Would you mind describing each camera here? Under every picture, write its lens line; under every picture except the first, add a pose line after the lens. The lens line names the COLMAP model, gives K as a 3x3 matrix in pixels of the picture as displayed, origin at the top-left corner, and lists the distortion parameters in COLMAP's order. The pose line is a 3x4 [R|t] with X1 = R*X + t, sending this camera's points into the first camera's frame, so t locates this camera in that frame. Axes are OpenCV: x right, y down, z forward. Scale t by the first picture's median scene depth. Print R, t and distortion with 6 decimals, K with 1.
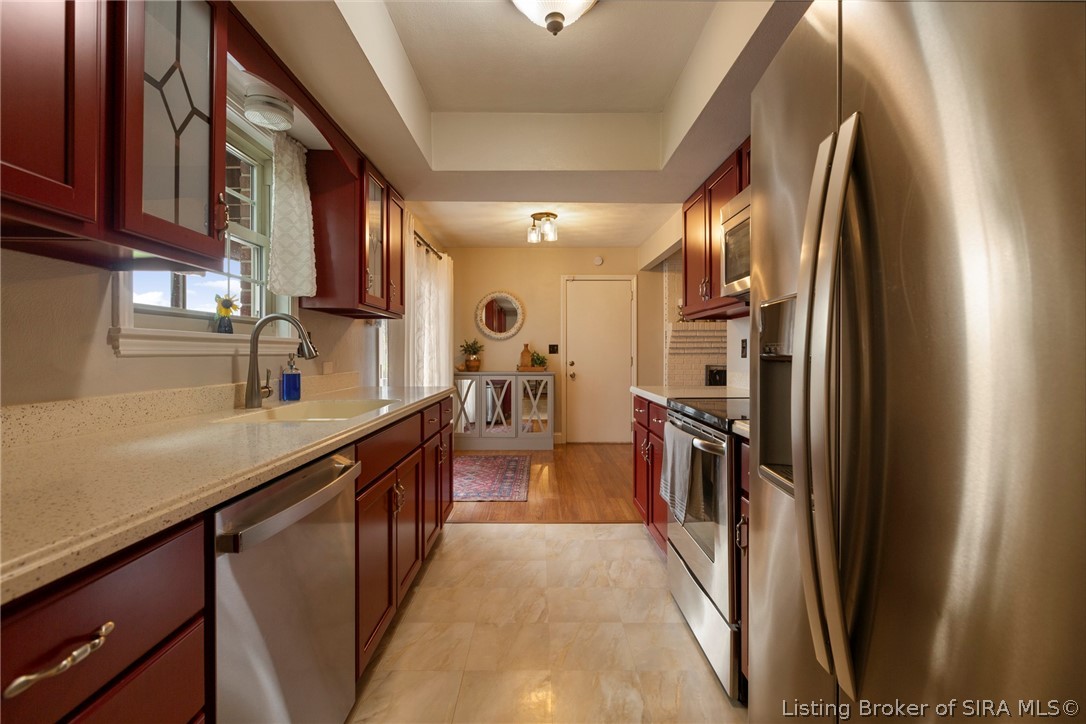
lens RADIAL K [[478.6, 0, 544.1], [0, 478.6, 357.6], [0, 0, 1]] dist [-0.001861, -0.000607]
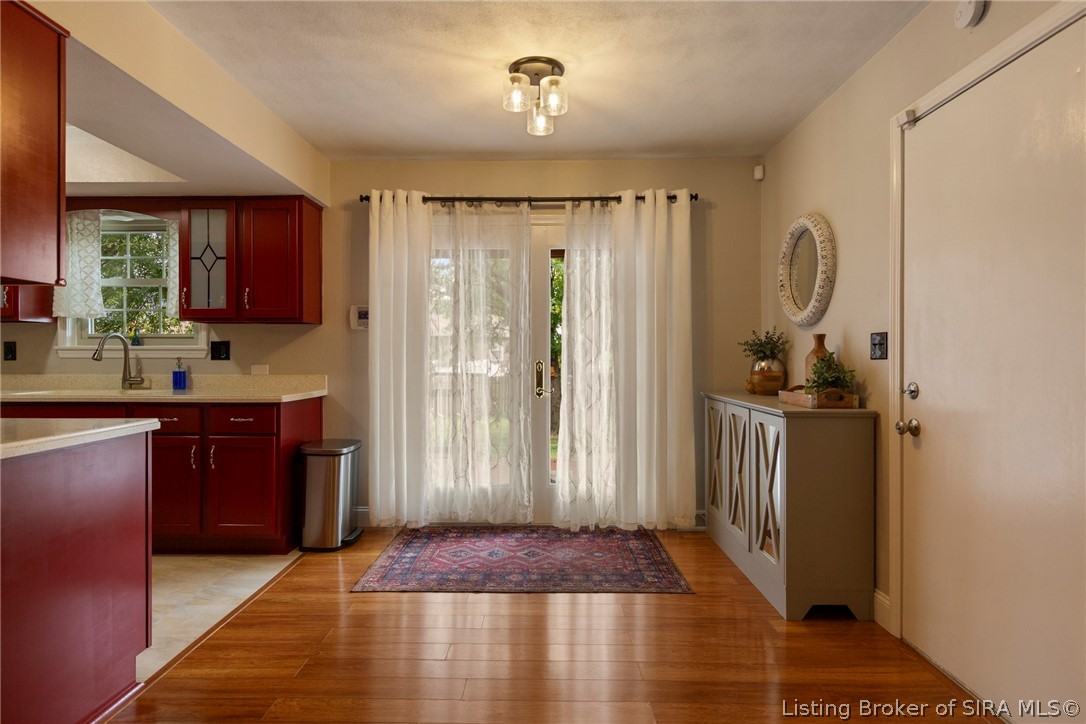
lens RADIAL K [[588.0, 0, 541.9], [0, 588.0, 360.7], [0, 0, 1]] dist [0.002561, 0.003138]
pose [[-0.020533, 0.005261, -0.999775, 1.030199], [-0.009935, 0.999936, 0.005466, -0.015439], [0.999740, 0.010045, -0.020479, 1.779631]]
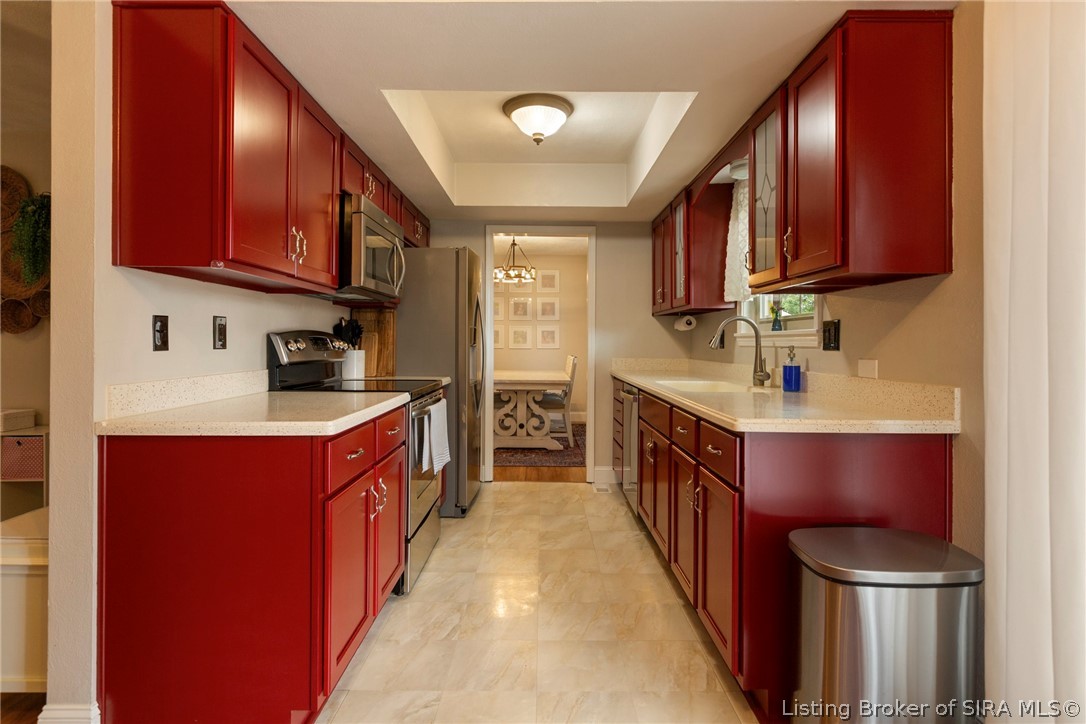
lens RADIAL K [[557.9, 0, 549.1], [0, 557.9, 348.9], [0, 0, 1]] dist [-0.006490, 0.001743]
pose [[-0.999978, -0.006417, -0.001490, -0.008343], [-0.006443, 0.999807, 0.018577, -0.017219], [0.001370, 0.018586, -0.999826, 1.821696]]
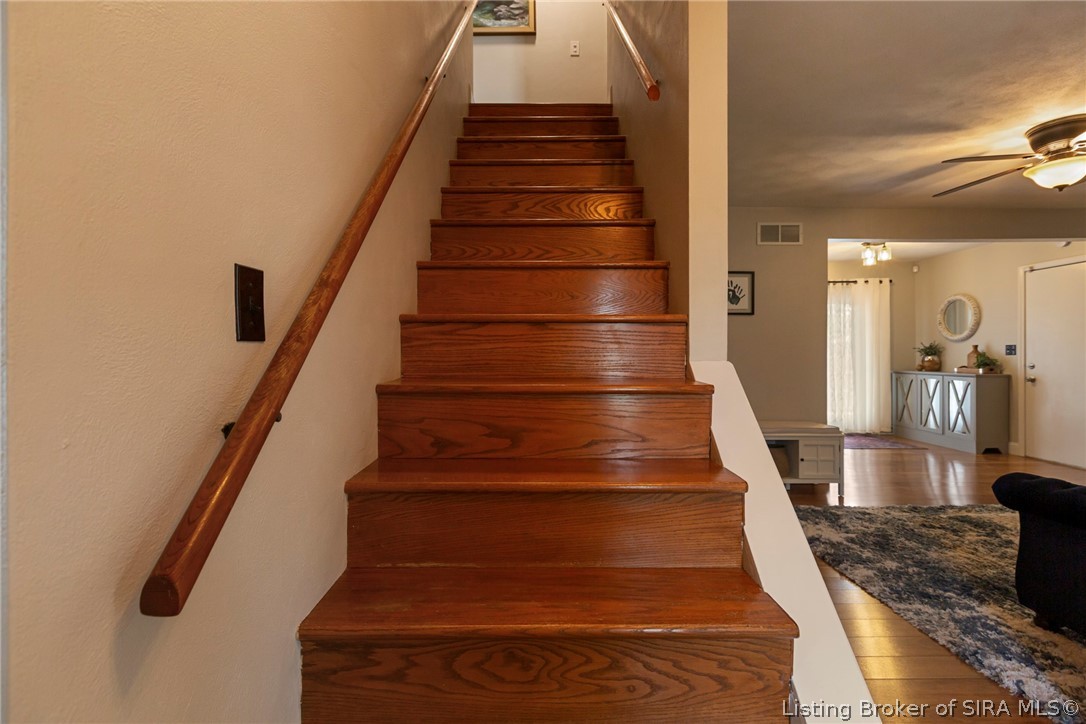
lens RADIAL K [[478.6, 0, 540.4], [0, 478.6, 361.1], [0, 0, 1]] dist [-0.001861, -0.000607]
pose [[-0.003655, 0.011808, -0.999924, 2.151982], [-0.006281, 0.999910, 0.011831, -0.002721], [0.999974, 0.006323, -0.003580, 0.256263]]
